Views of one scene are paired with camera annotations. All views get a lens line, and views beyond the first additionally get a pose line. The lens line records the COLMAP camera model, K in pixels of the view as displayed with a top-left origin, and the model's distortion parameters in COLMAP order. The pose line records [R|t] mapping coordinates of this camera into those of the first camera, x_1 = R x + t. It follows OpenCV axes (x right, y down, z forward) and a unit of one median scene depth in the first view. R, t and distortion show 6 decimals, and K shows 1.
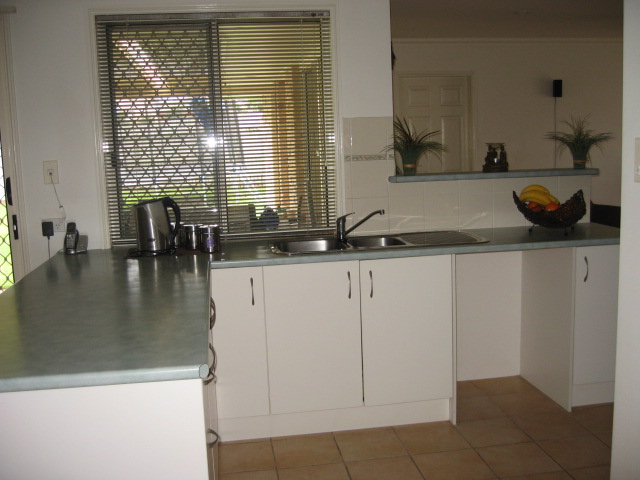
lens RADIAL K [[697.8, 0, 320.0], [0, 697.8, 240.0], [0, 0, 1]] dist [0.005875, 0.008472]
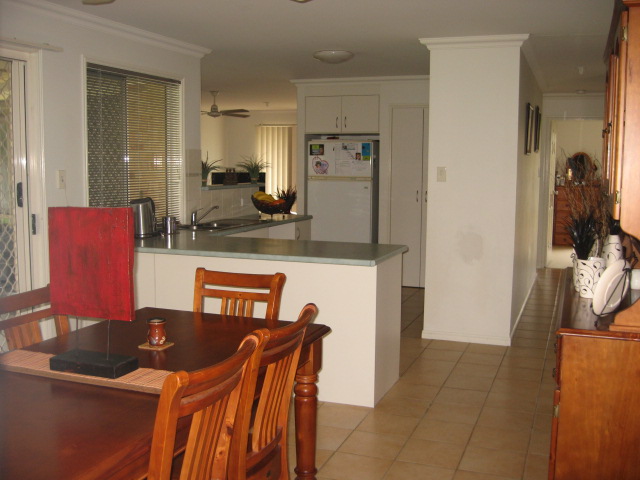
lens RADIAL K [[697.8, 0, 320.0], [0, 697.8, 240.0], [0, 0, 1]] dist [0.005875, 0.008472]
pose [[0.479540, -0.055925, 0.875736, -1.236352], [0.091135, 0.995745, 0.013685, 0.036633], [-0.872775, 0.073248, 0.482596, -0.008523]]
